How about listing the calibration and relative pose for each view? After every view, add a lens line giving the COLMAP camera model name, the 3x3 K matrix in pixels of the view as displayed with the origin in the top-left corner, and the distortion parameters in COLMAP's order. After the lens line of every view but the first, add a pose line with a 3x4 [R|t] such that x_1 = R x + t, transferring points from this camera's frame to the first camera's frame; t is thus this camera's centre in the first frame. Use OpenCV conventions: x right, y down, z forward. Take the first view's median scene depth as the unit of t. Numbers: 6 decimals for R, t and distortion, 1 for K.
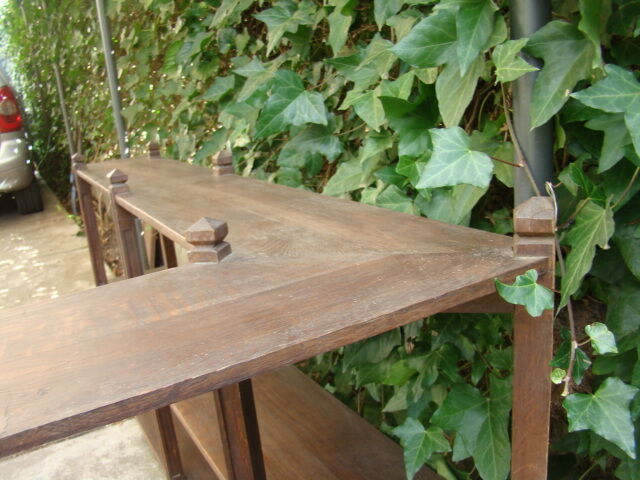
lens RADIAL K [[592.6, 0, 318.0], [0, 592.6, 237.1], [0, 0, 1]] dist [-0.128024, 0.000000]
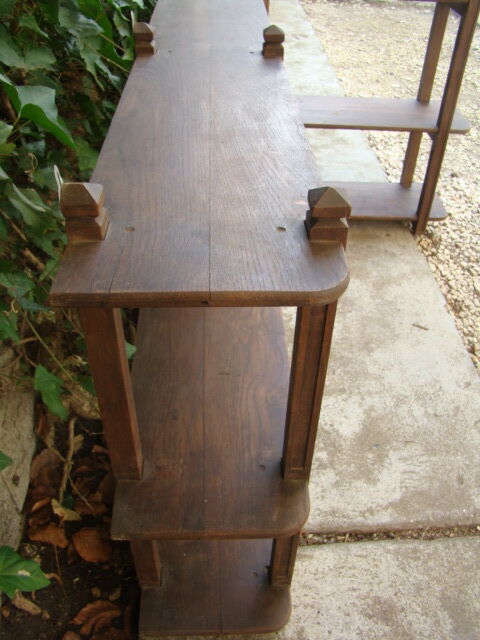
lens RADIAL K [[592.6, 0, 239.8], [0, 592.6, 316.8], [0, 0, 1]] dist [-0.128024, 0.000000]
pose [[-0.886797, -0.235959, 0.397384, -0.557700], [0.177193, 0.620546, 0.763889, -0.378673], [-0.426842, 0.747828, -0.508488, 1.337121]]
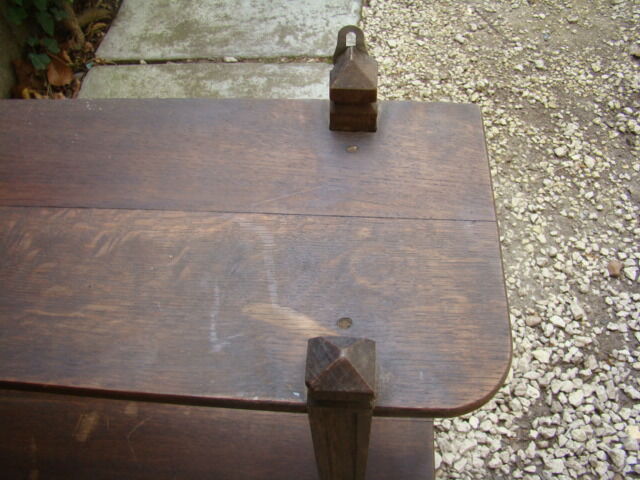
lens RADIAL K [[592.6, 0, 321.2], [0, 592.6, 240.6], [0, 0, 1]] dist [-0.128024, 0.000000]
pose [[-0.832815, -0.359047, 0.421313, -0.458721], [0.251937, 0.431858, 0.866040, -0.106440], [-0.492896, 0.827396, -0.269201, 0.252437]]
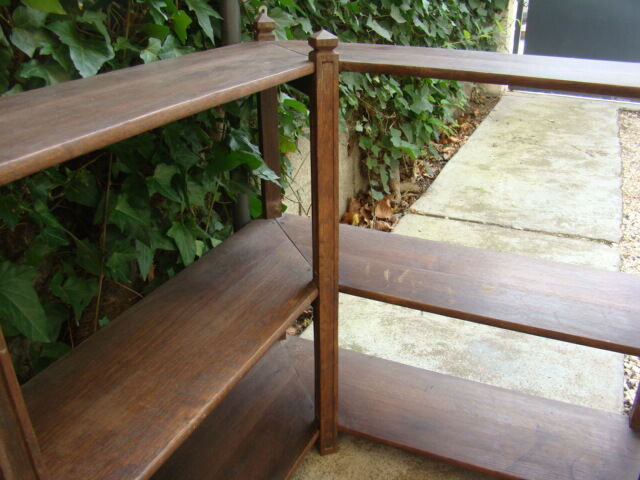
lens RADIAL K [[592.6, 0, 318.6], [0, 592.6, 238.4], [0, 0, 1]] dist [-0.128024, 0.000000]
pose [[-0.581240, -0.237251, 0.778377, -0.551572], [0.274358, 0.843407, 0.461944, -0.102446], [-0.766086, 0.482055, -0.425130, 0.741438]]
